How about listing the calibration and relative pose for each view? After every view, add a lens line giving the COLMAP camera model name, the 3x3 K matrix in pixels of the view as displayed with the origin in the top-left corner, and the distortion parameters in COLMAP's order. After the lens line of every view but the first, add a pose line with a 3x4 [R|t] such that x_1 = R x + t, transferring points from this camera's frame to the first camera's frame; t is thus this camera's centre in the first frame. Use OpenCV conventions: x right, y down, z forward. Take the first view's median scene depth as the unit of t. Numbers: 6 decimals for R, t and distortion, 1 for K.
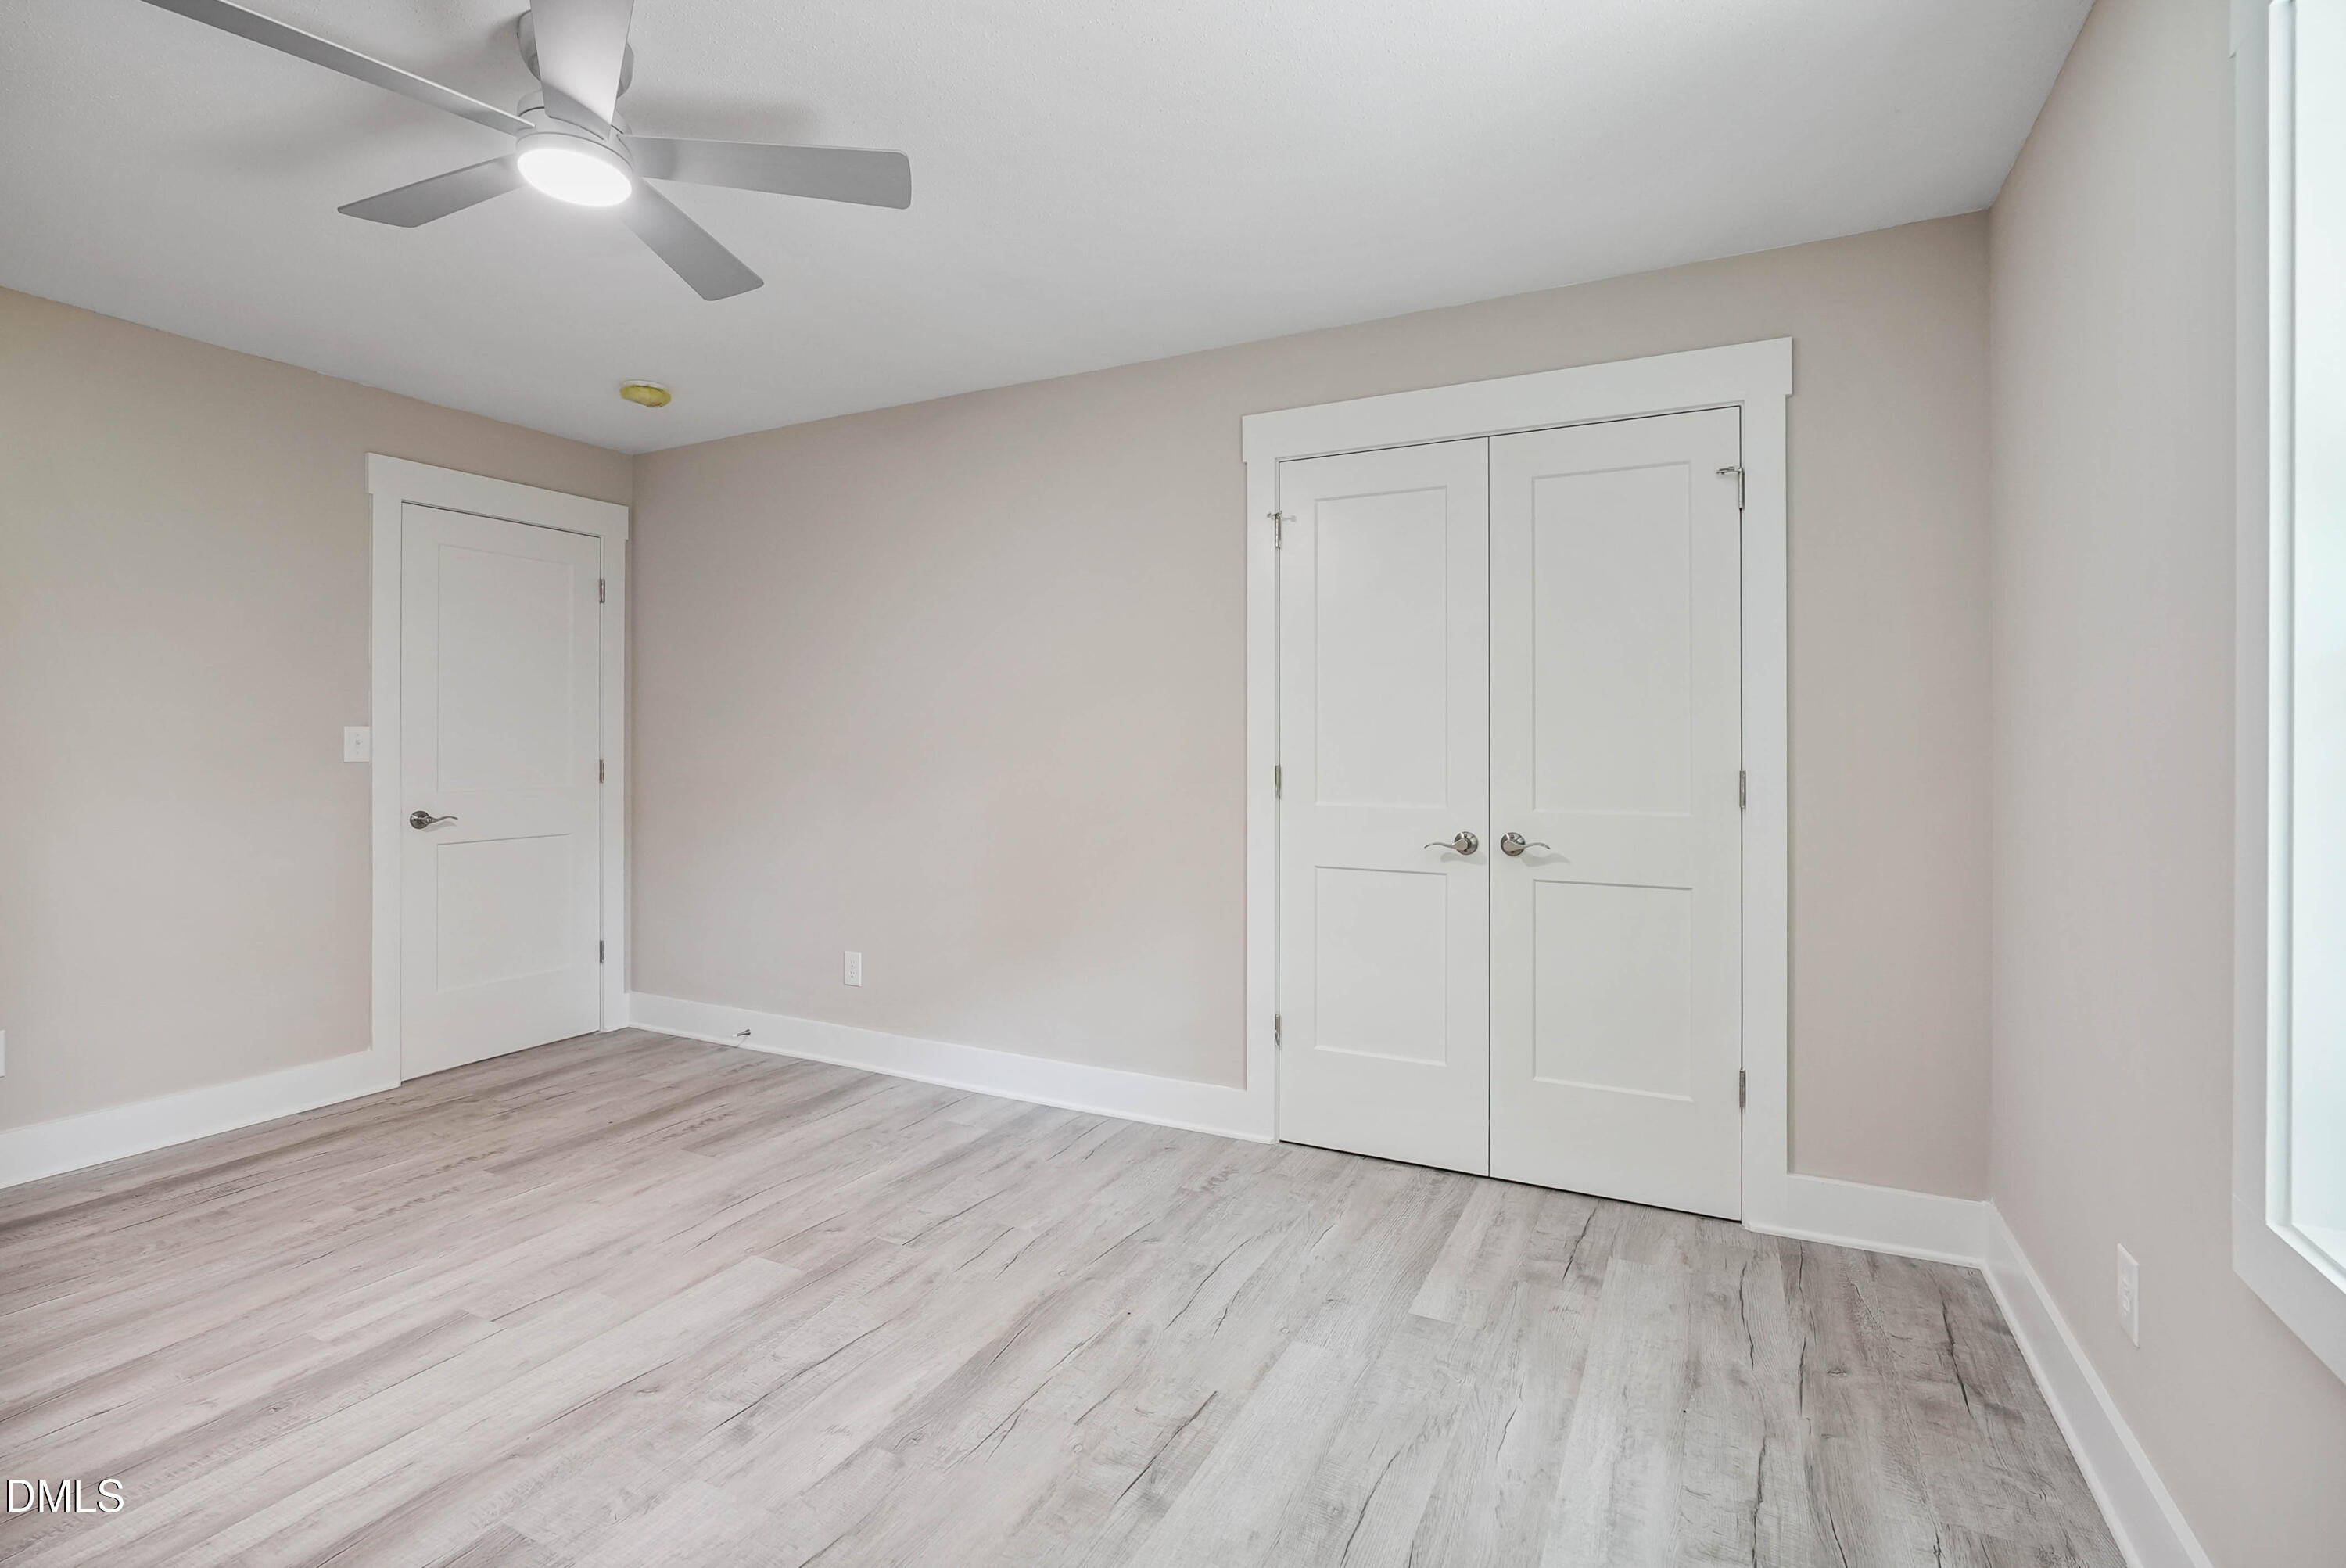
lens RADIAL K [[1070.4, 0, 1163.4], [0, 1070.4, 775.3], [0, 0, 1]] dist [-0.010590, 0.005173]
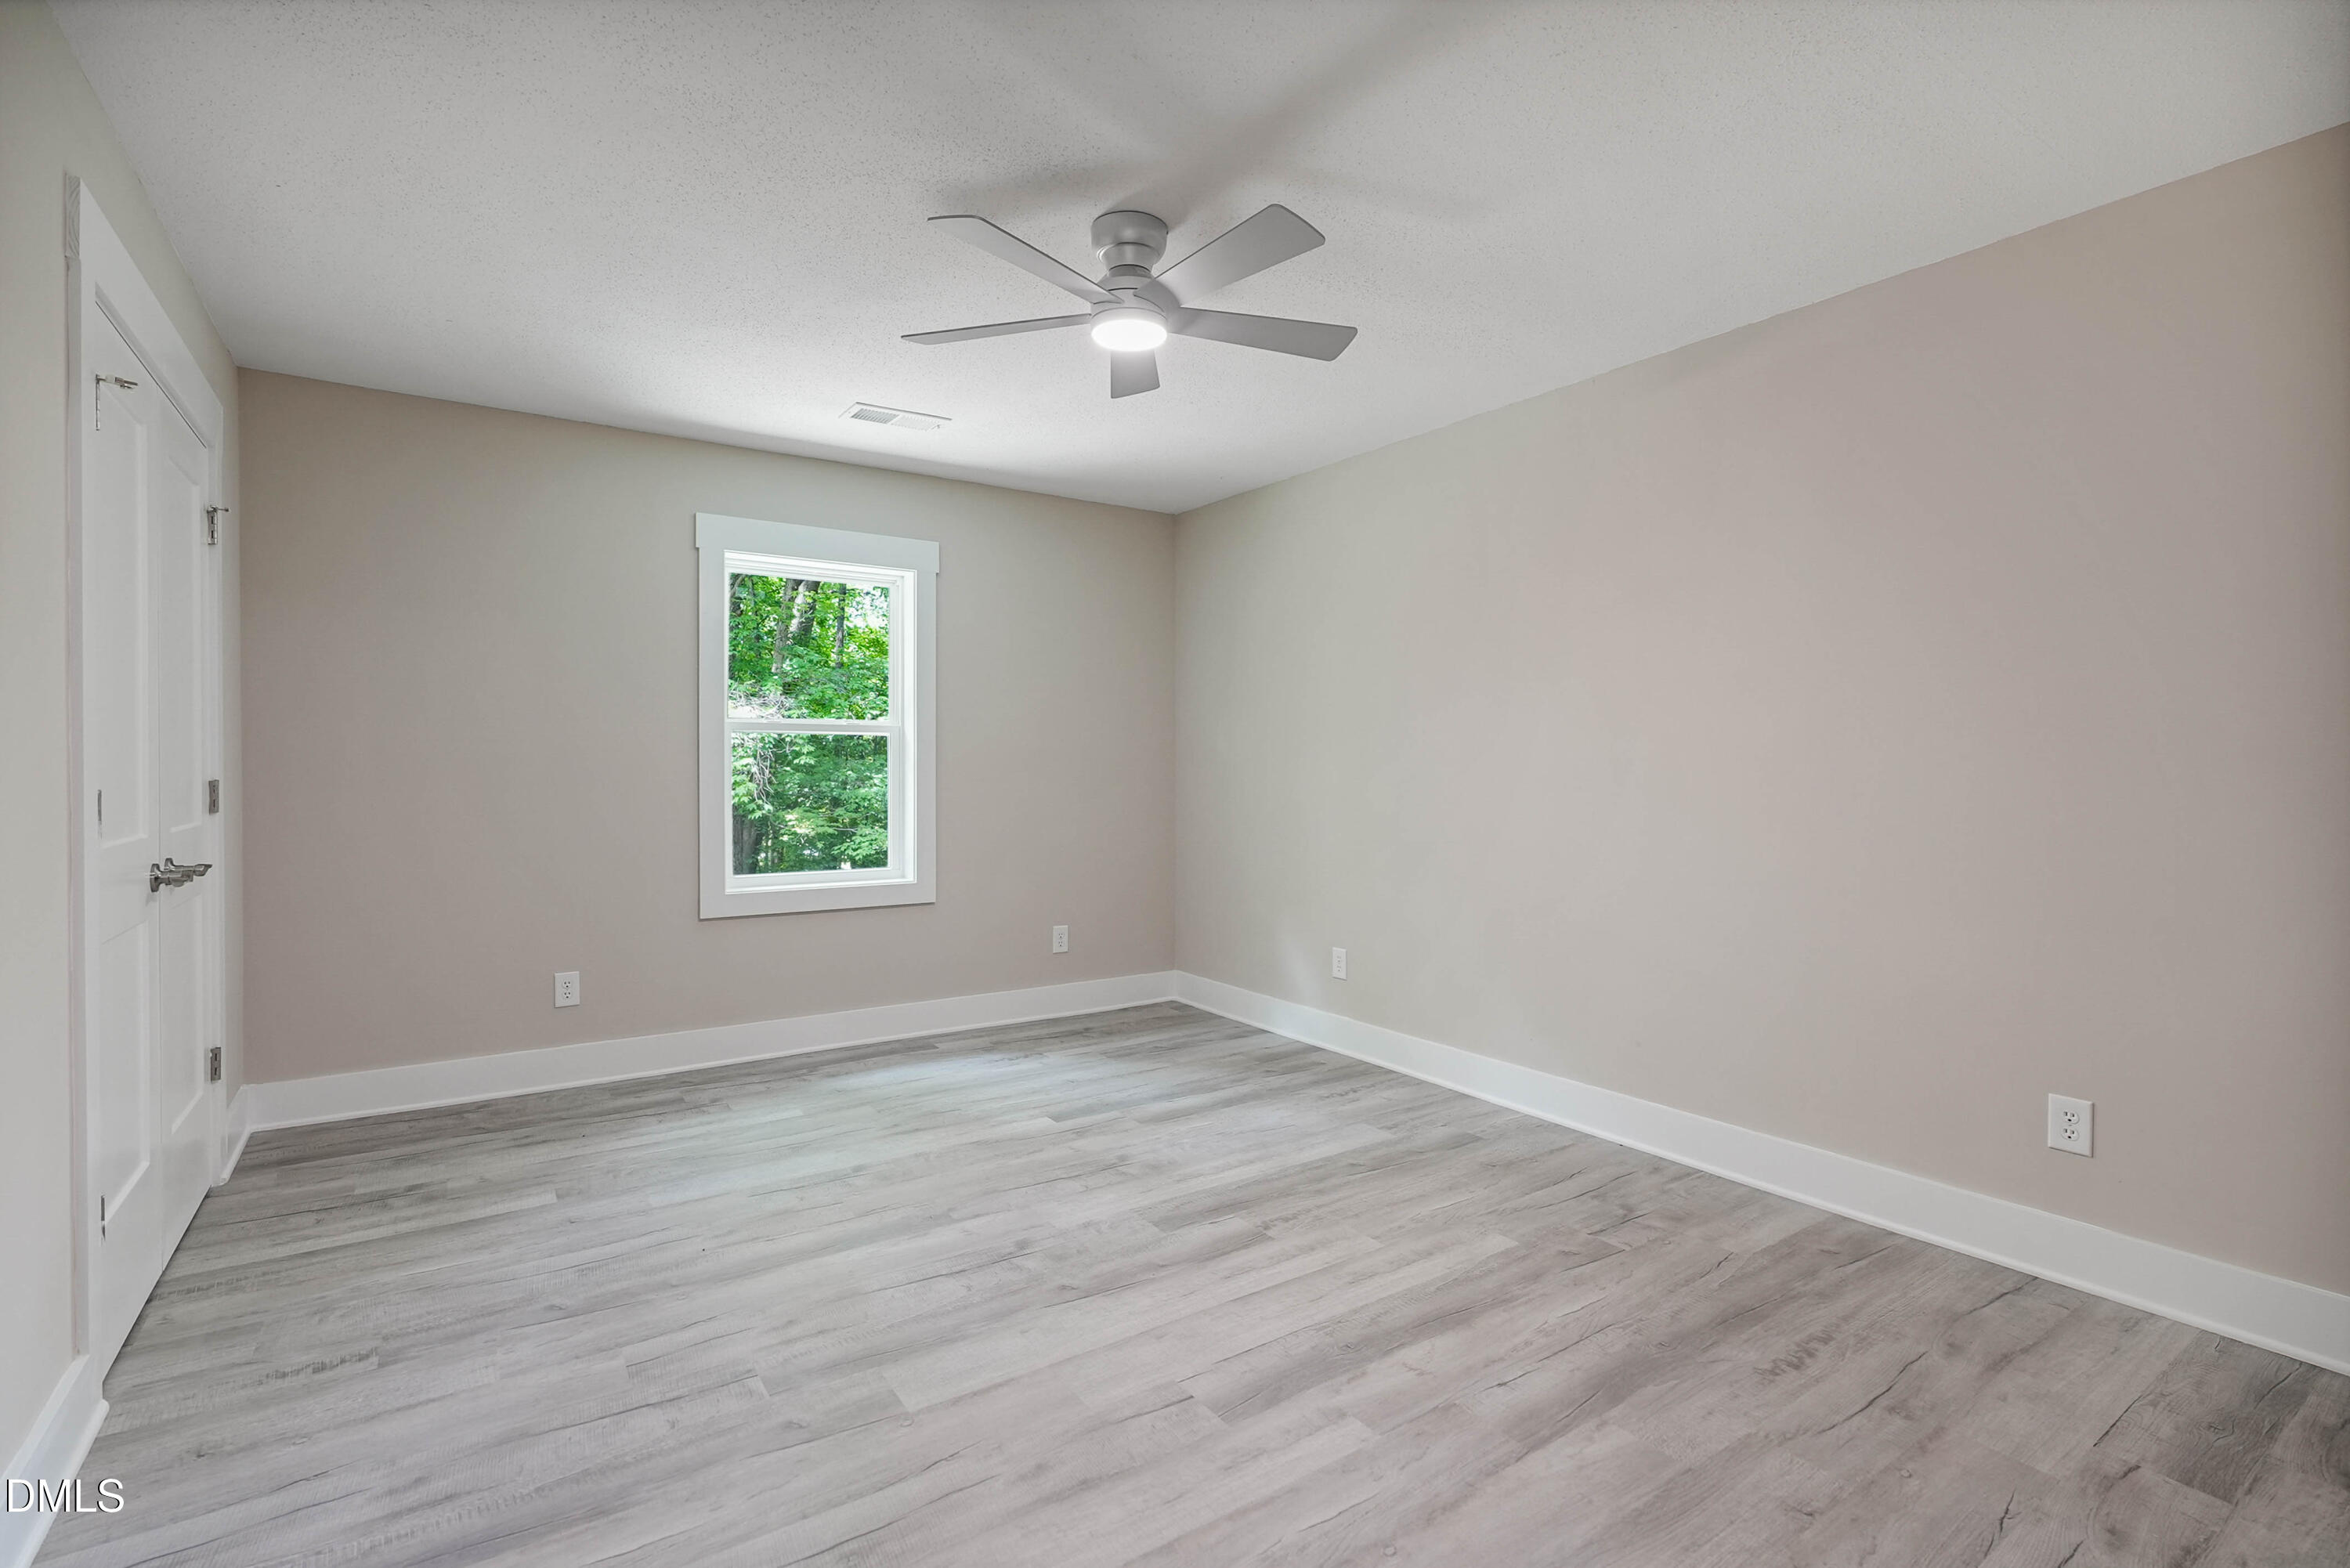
lens RADIAL K [[1072.1, 0, 1166.3], [0, 1072.1, 780.2], [0, 0, 1]] dist [-0.010590, 0.005173]
pose [[-0.874527, -0.012079, 0.484826, -1.026467], [0.008839, 0.999127, 0.040836, -0.046203], [-0.484896, 0.039998, -0.873657, 1.752194]]
